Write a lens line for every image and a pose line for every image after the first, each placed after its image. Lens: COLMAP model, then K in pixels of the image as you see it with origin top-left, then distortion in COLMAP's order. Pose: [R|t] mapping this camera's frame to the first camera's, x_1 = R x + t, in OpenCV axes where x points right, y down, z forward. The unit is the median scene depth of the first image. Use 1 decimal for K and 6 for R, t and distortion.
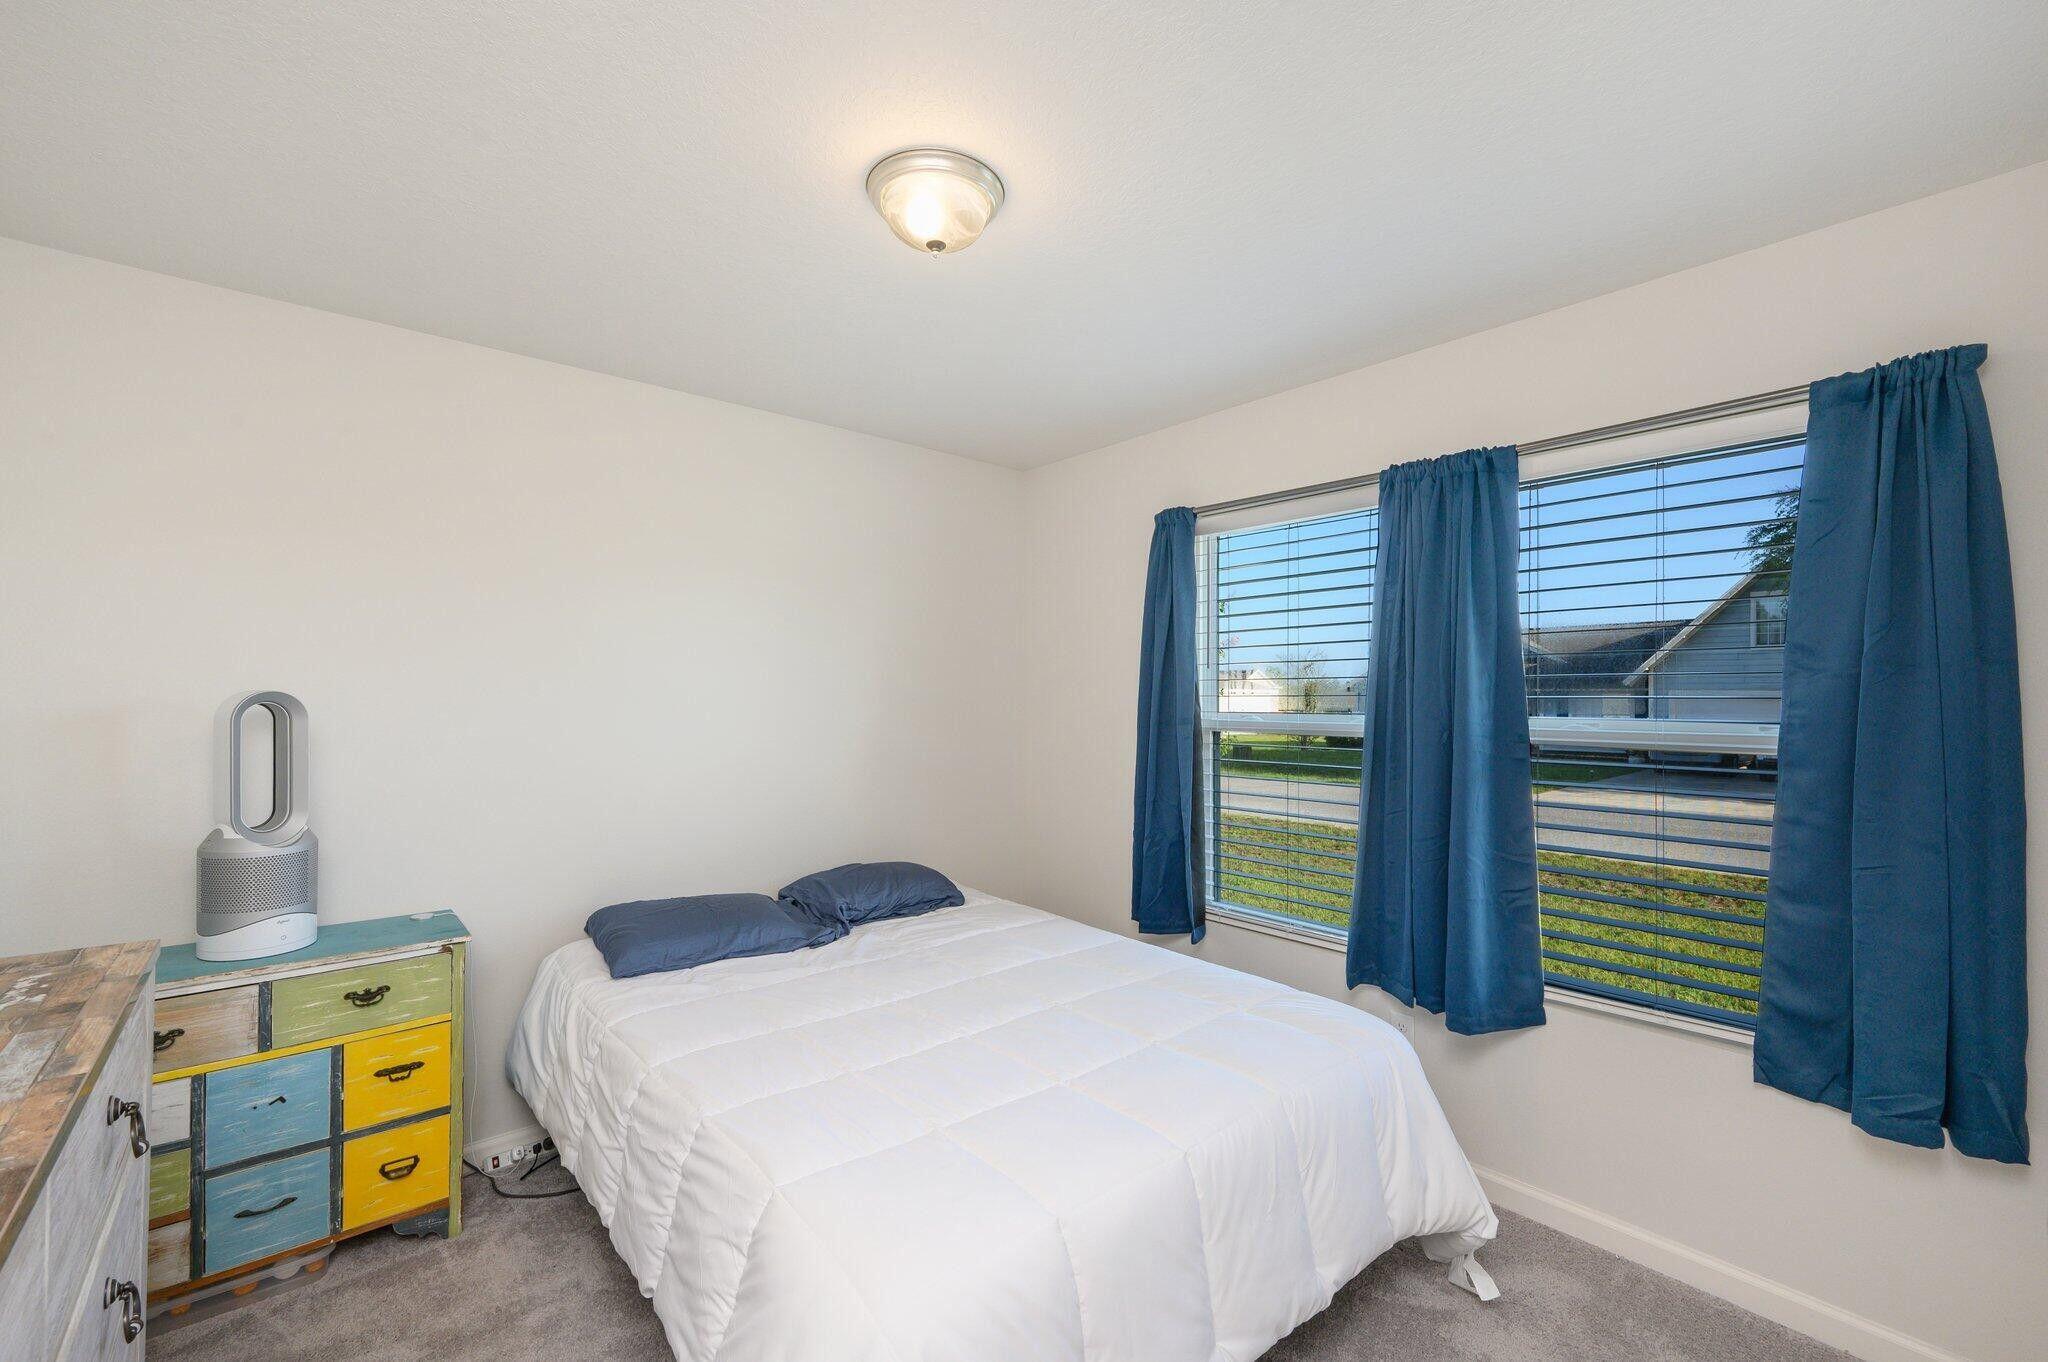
lens RADIAL K [[863.3, 0, 1015.0], [0, 863.3, 687.1], [0, 0, 1]] dist [0.002044, -0.000814]
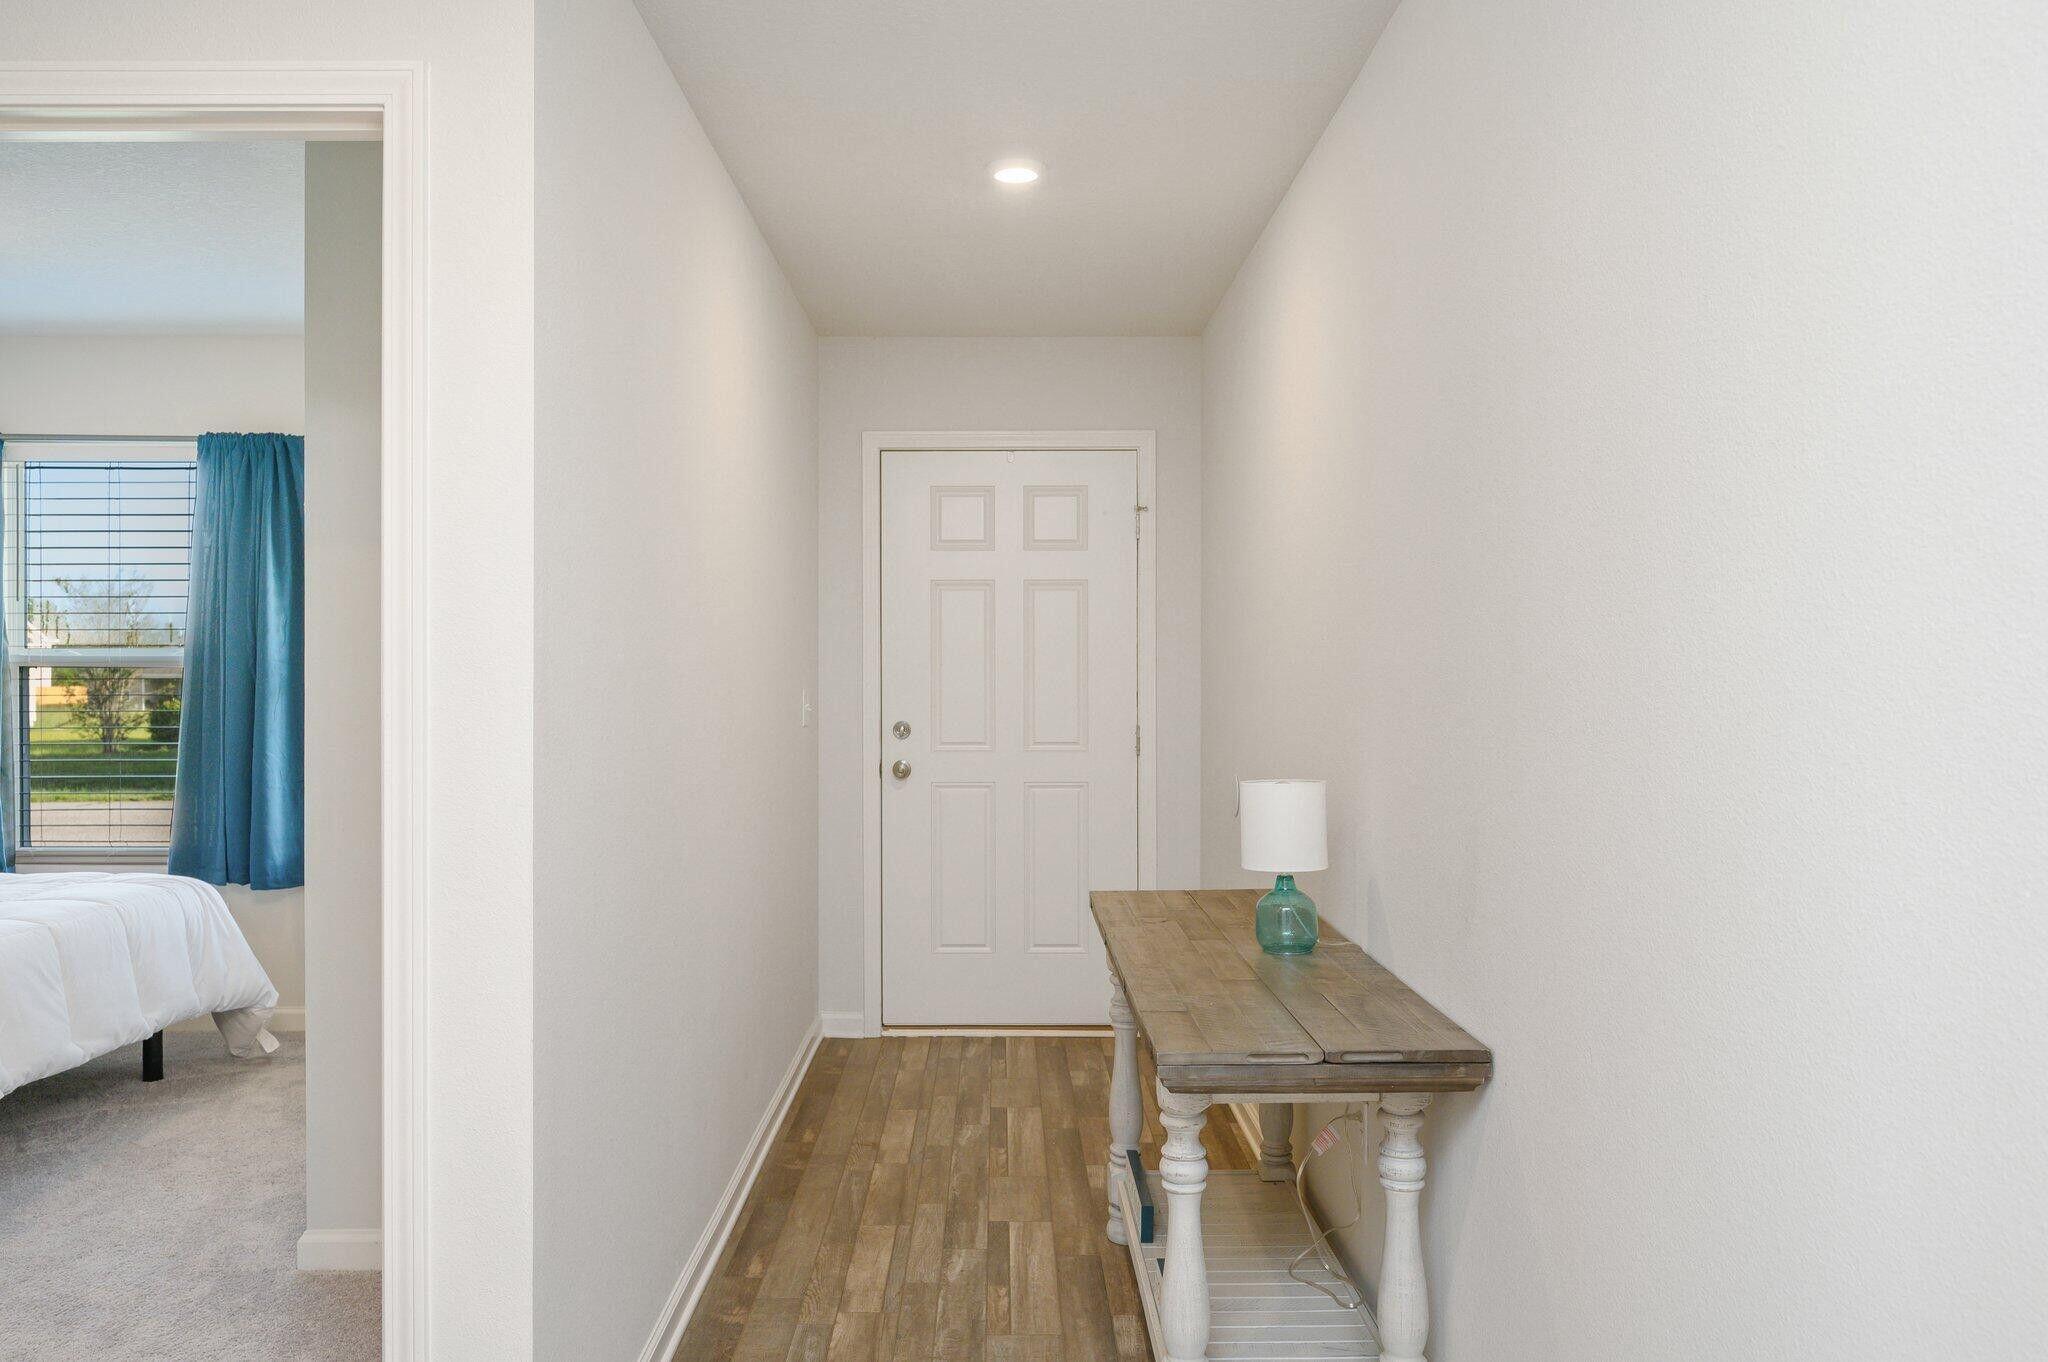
lens RADIAL K [[1508.1, 0, 1016.5], [0, 1508.1, 675.8], [0, 0, 1]] dist [-0.006759, -0.003459]
pose [[0.644035, -0.003435, 0.764988, -0.448932], [-0.006597, 0.999928, 0.010044, 0.050222], [-0.764967, -0.011516, 0.643966, -1.237800]]
